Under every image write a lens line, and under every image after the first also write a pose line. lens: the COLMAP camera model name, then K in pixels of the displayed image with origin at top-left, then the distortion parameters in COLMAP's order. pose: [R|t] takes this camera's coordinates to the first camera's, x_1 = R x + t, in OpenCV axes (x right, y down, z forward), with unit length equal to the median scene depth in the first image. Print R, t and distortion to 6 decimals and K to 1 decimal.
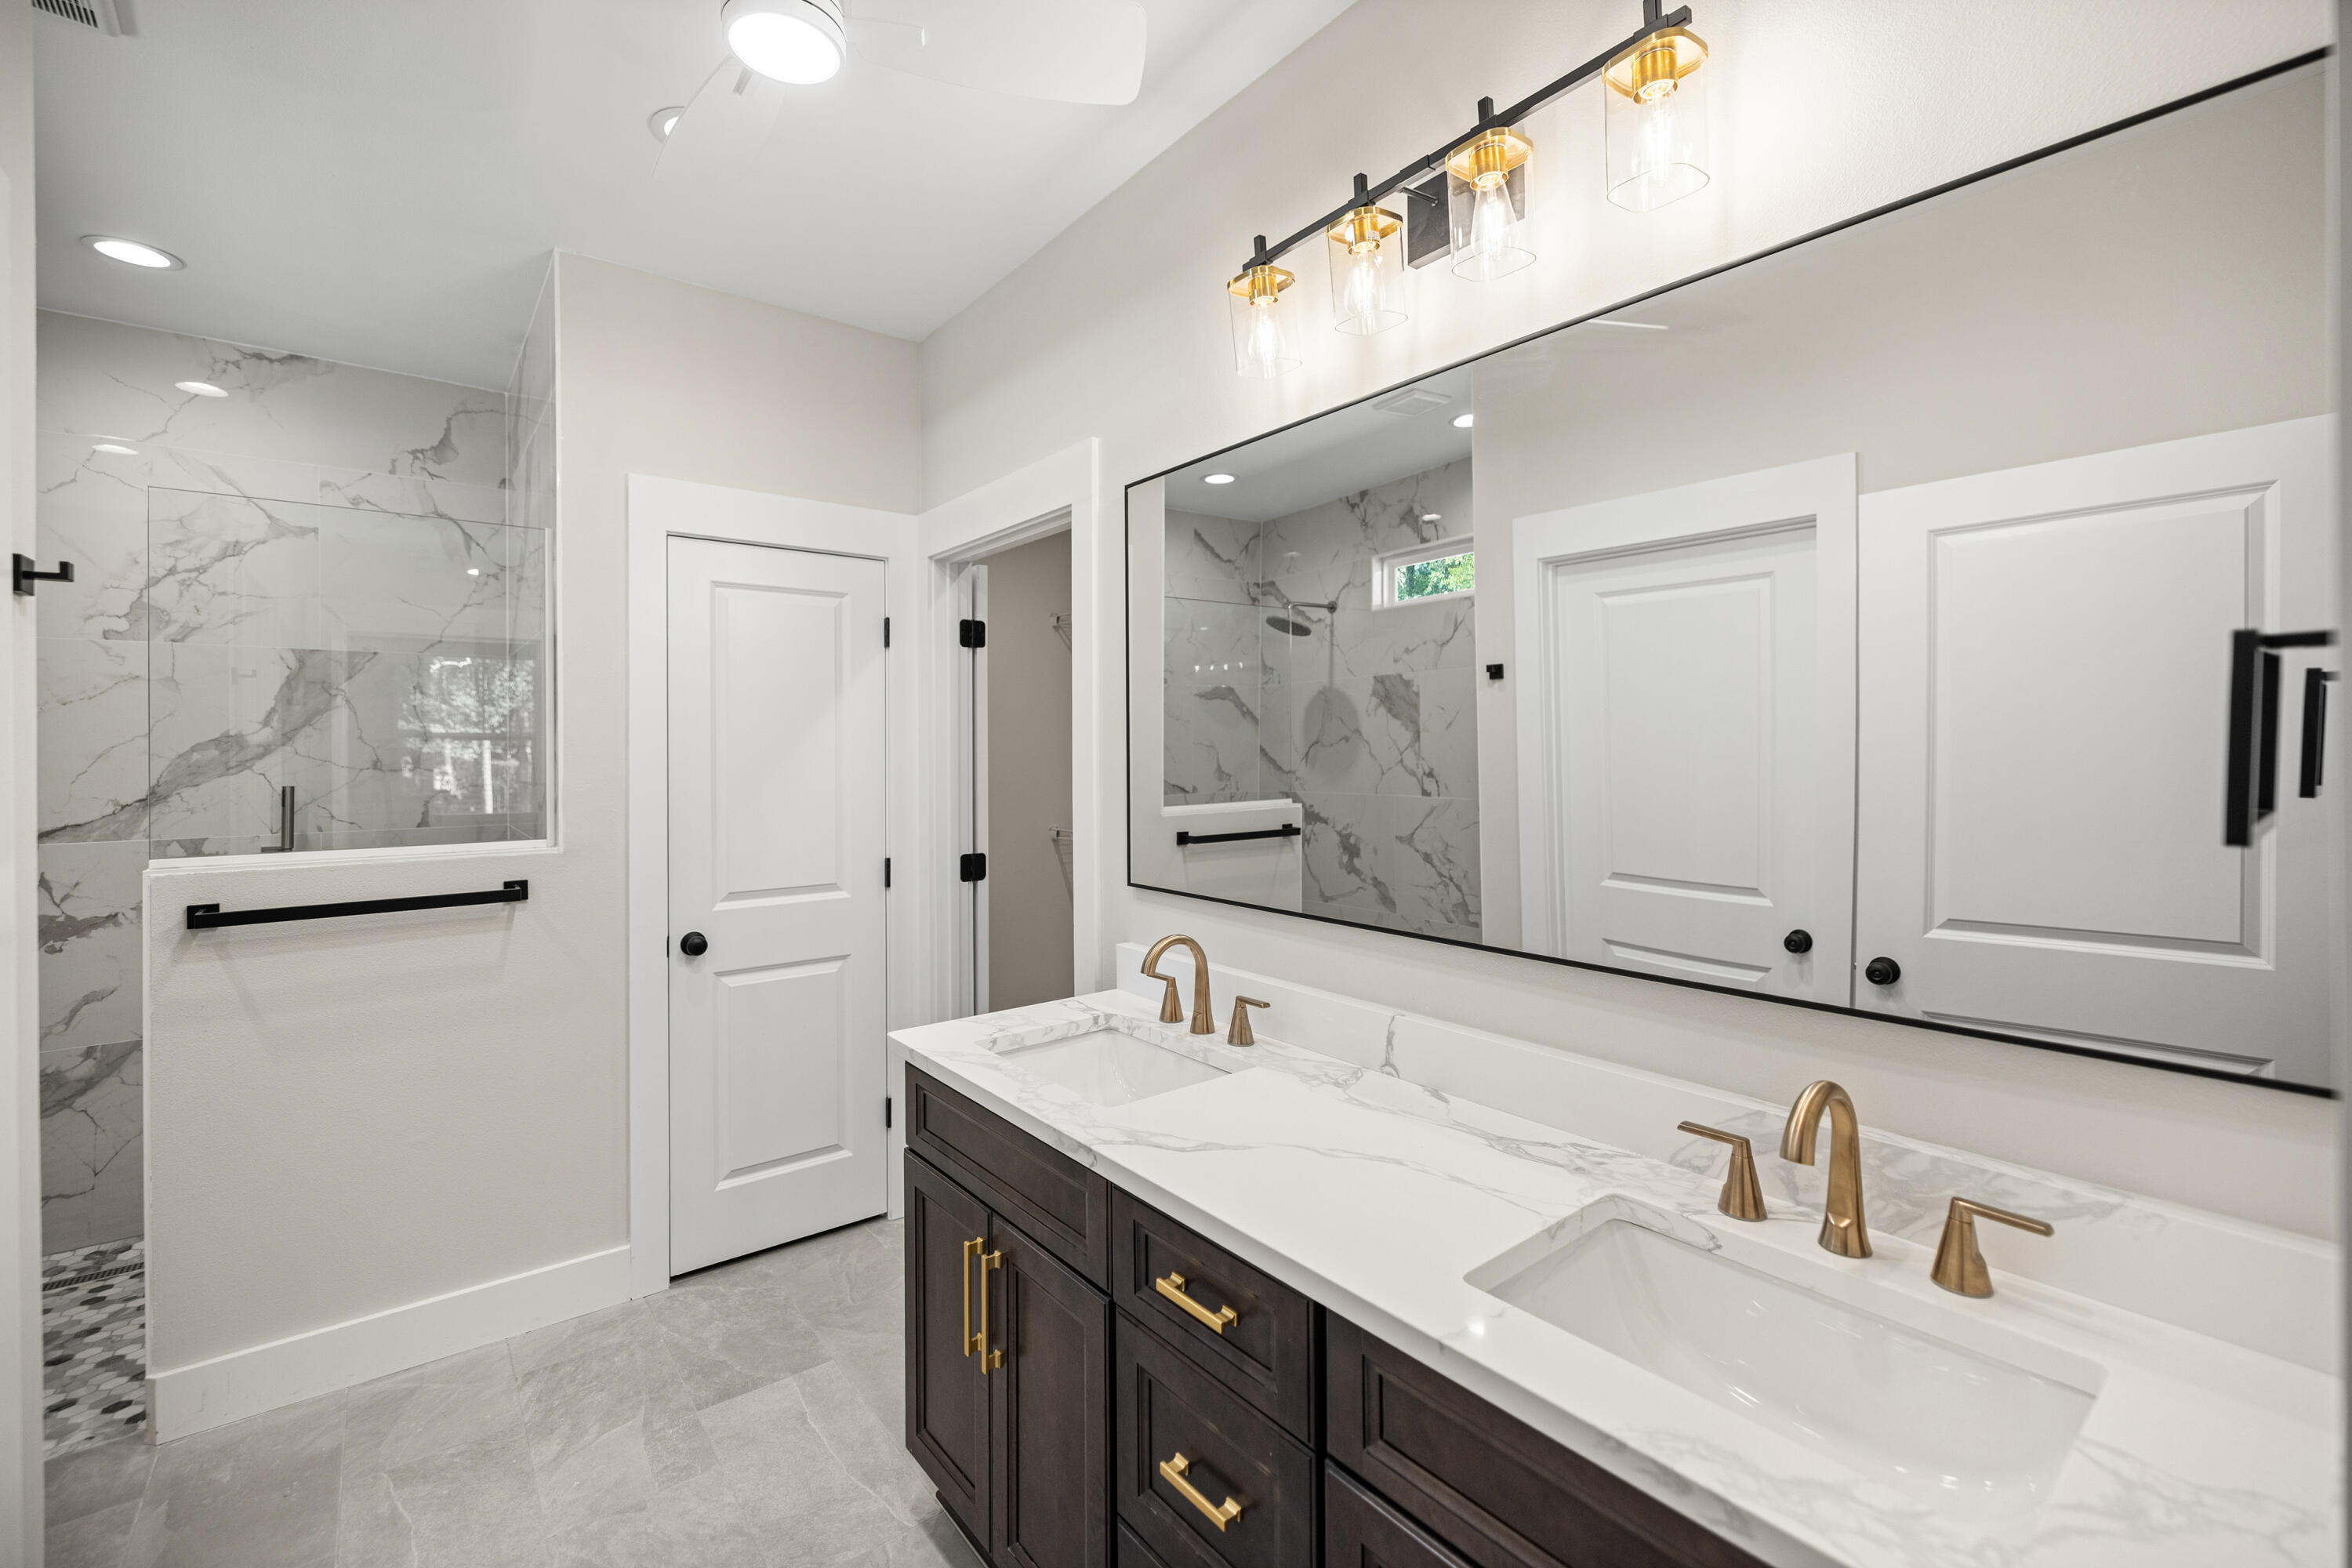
lens RADIAL K [[1003.6, 0, 1171.8], [0, 1003.6, 775.7], [0, 0, 1]] dist [0.003633, -0.000065]
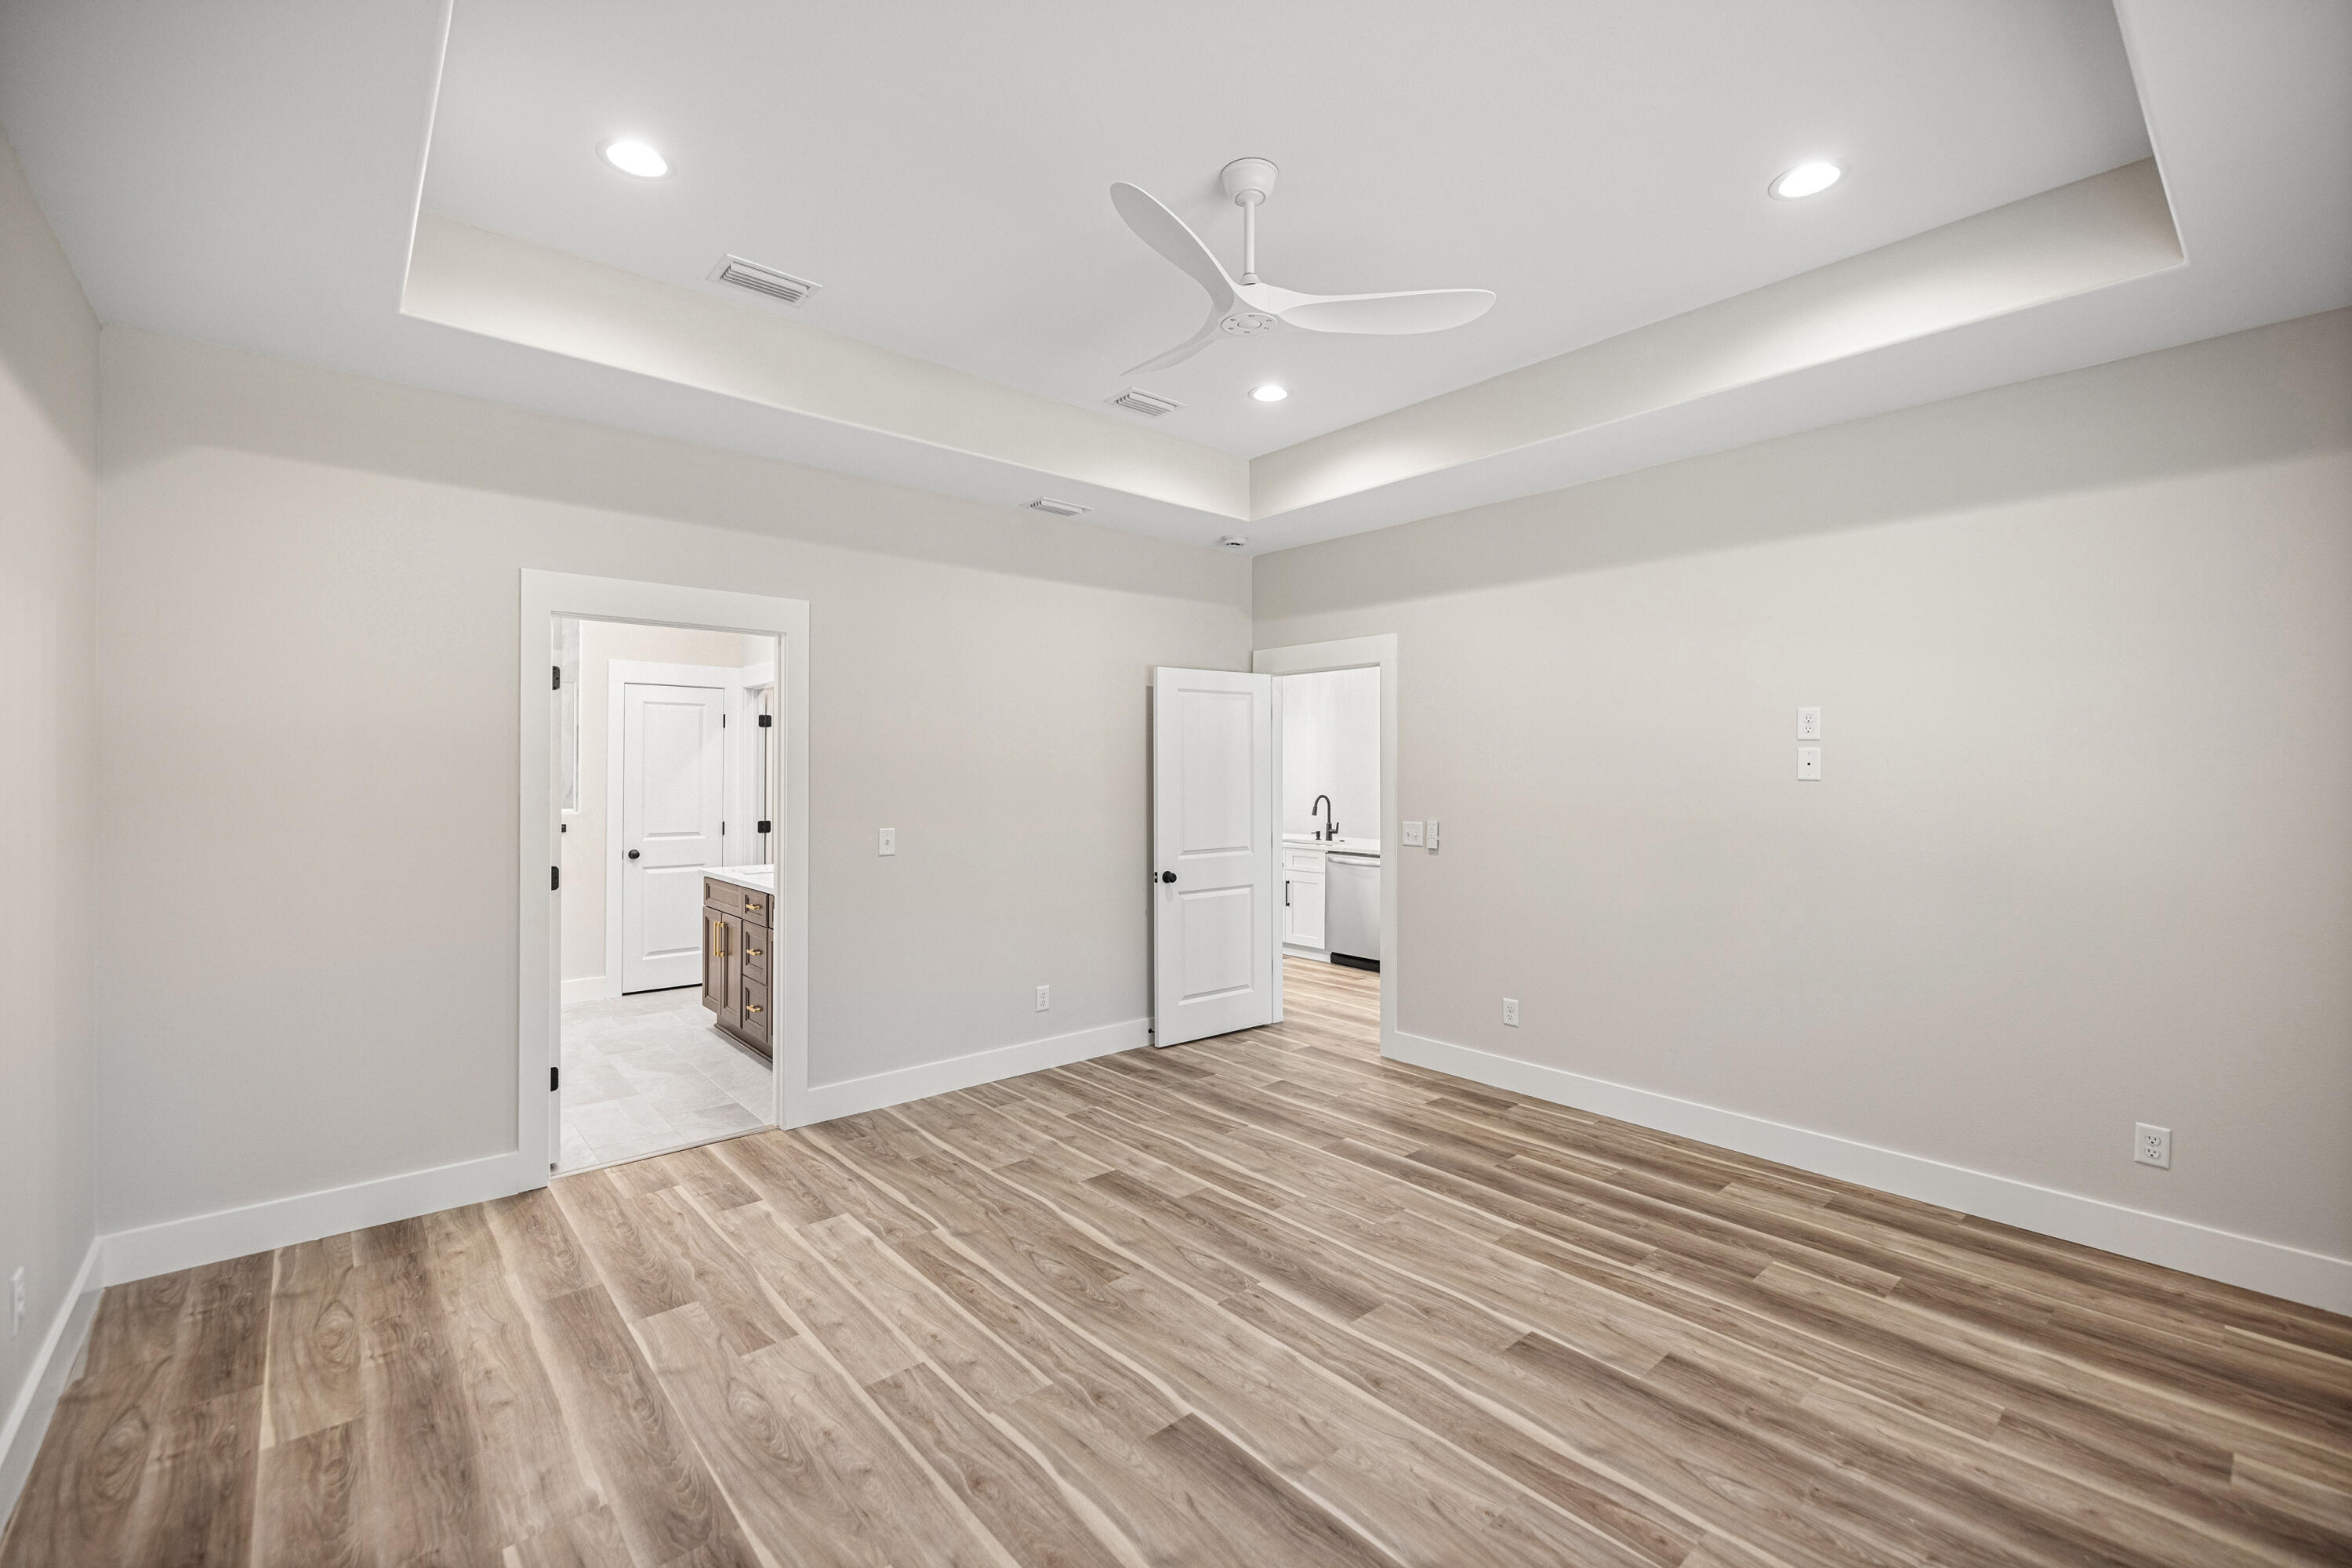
lens RADIAL K [[1003.6, 0, 1174.0], [0, 1003.6, 775.1], [0, 0, 1]] dist [0.003633, -0.000065]
pose [[0.999333, -0.001545, 0.036472, 1.161578], [0.002179, 0.999847, -0.017354, 0.033156], [-0.036439, 0.017422, 0.999184, -2.317231]]
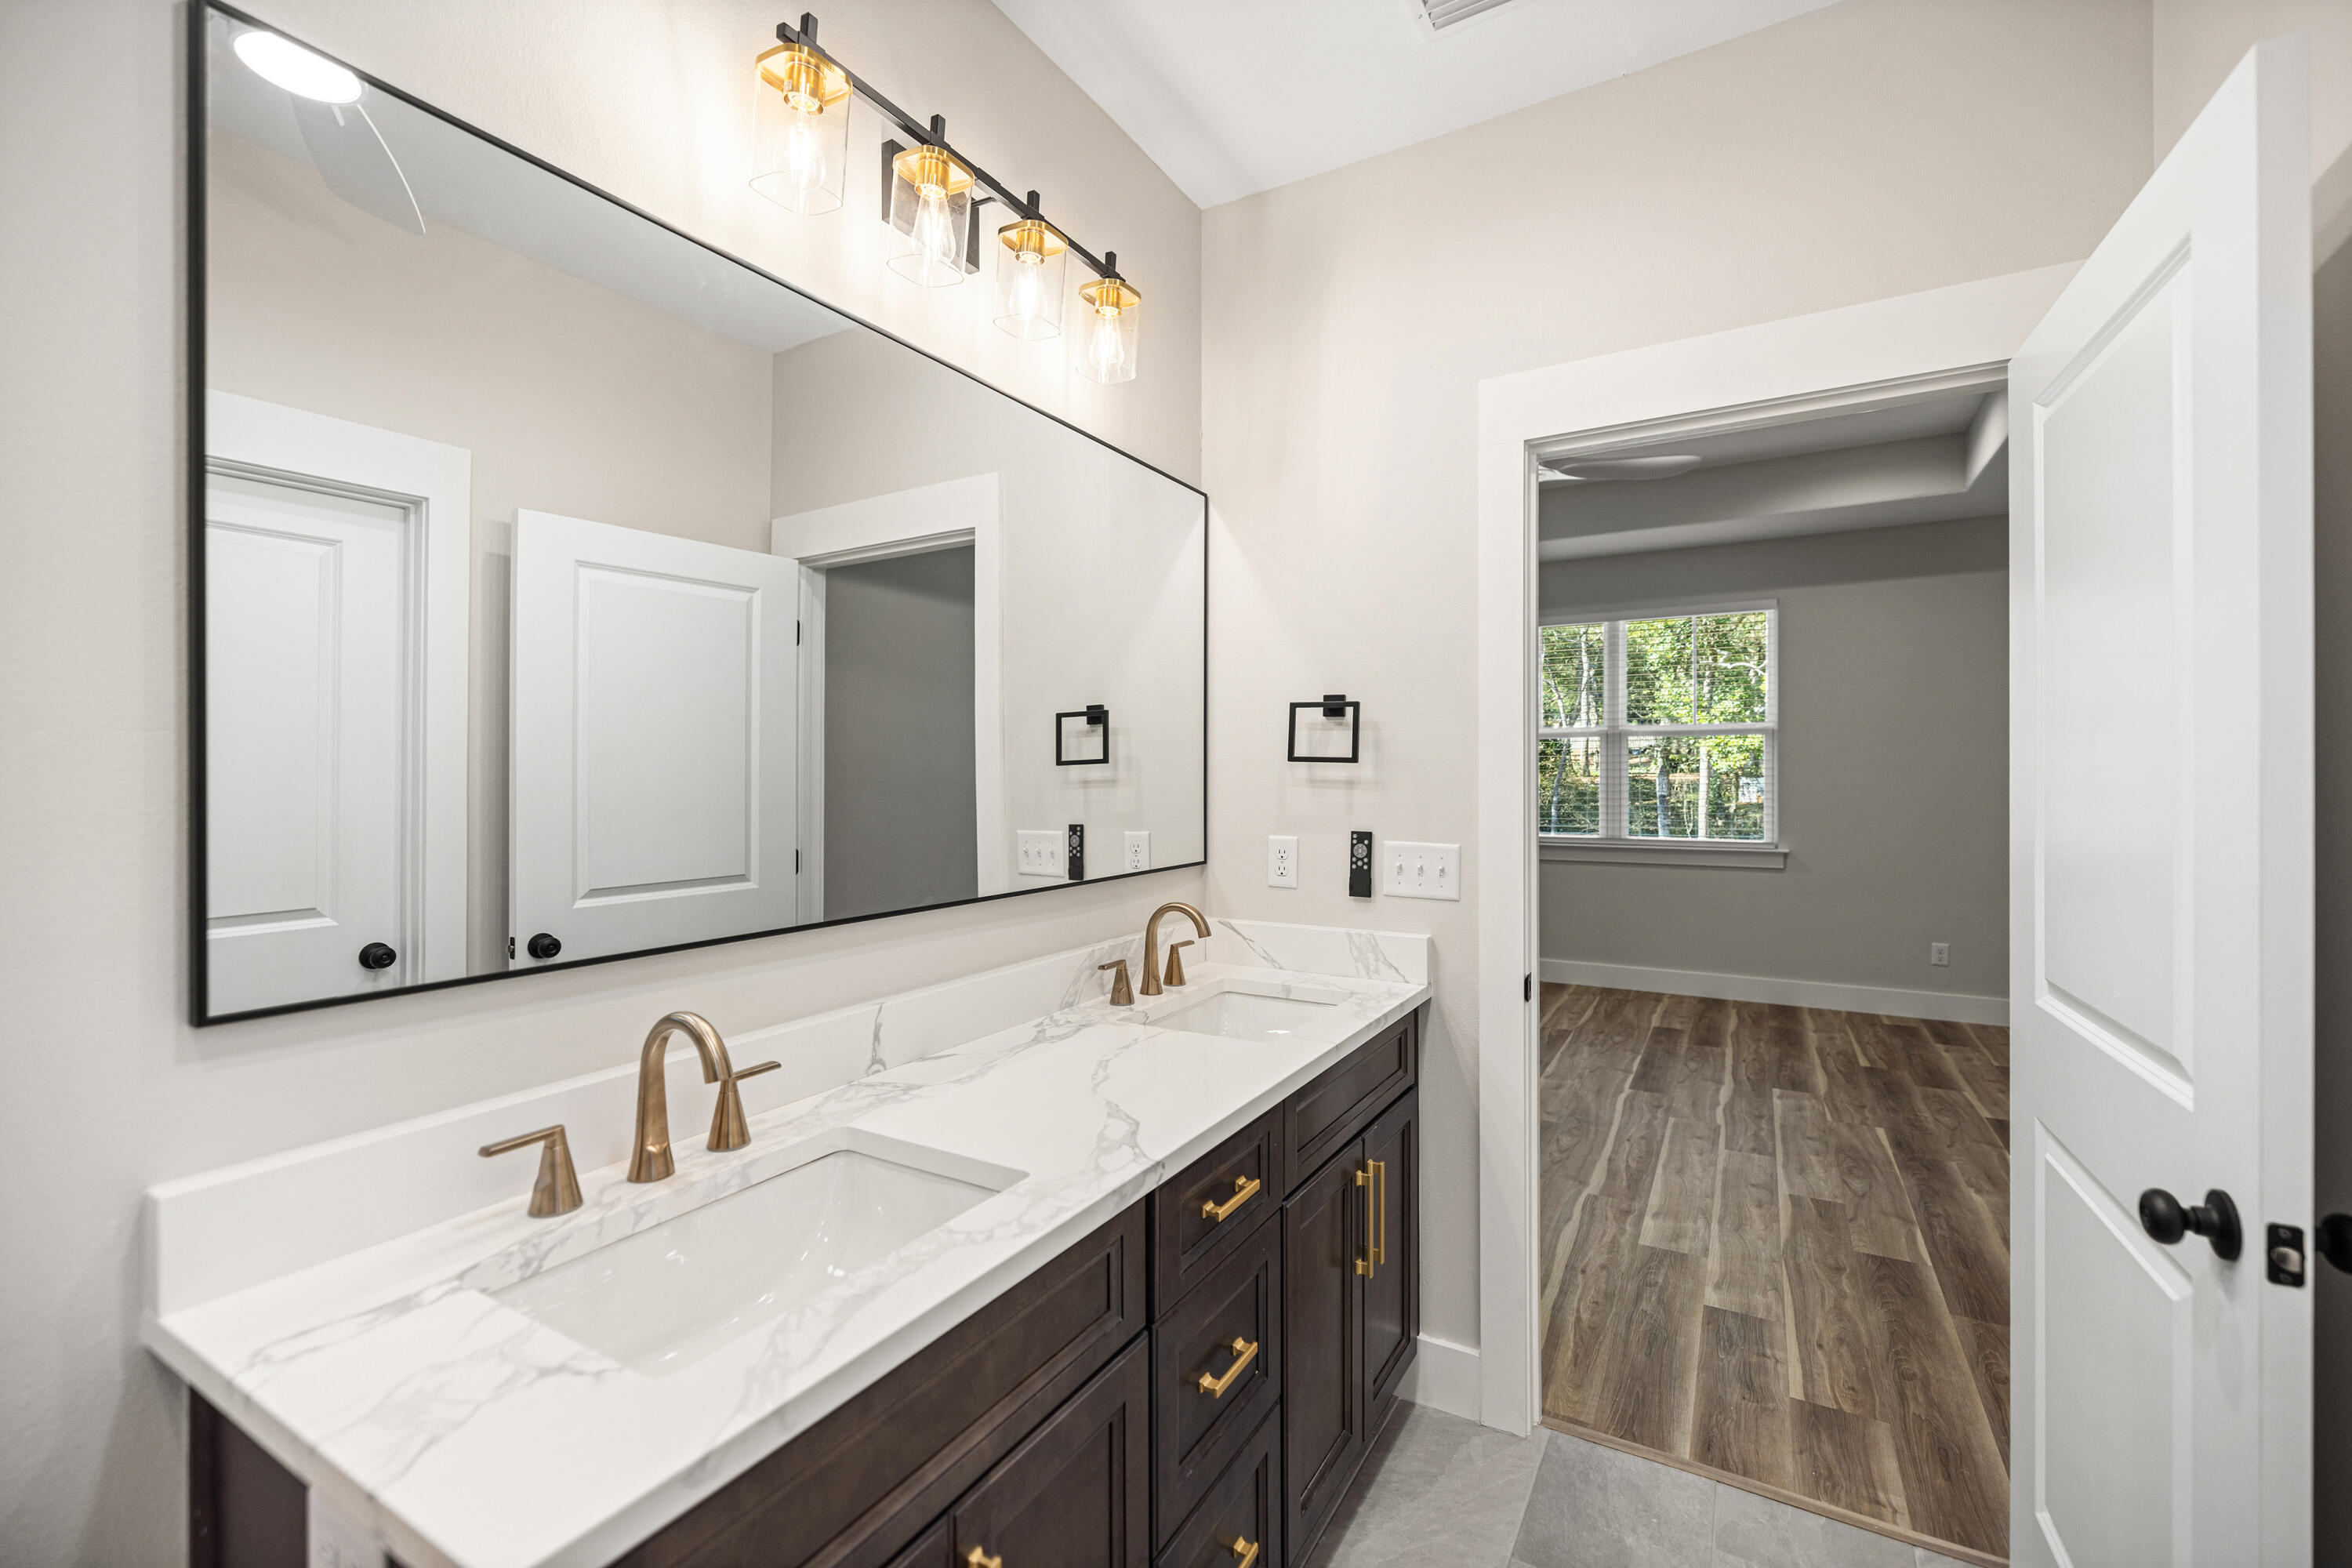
lens RADIAL K [[1003.6, 0, 1156.9], [0, 1003.6, 732.7], [0, 0, 1]] dist [0.003633, -0.000065]
pose [[-0.358825, 0.039414, 0.932572, -0.764564], [0.021446, 0.999192, -0.033978, 0.018045], [-0.933158, 0.007808, -0.359381, 1.089262]]
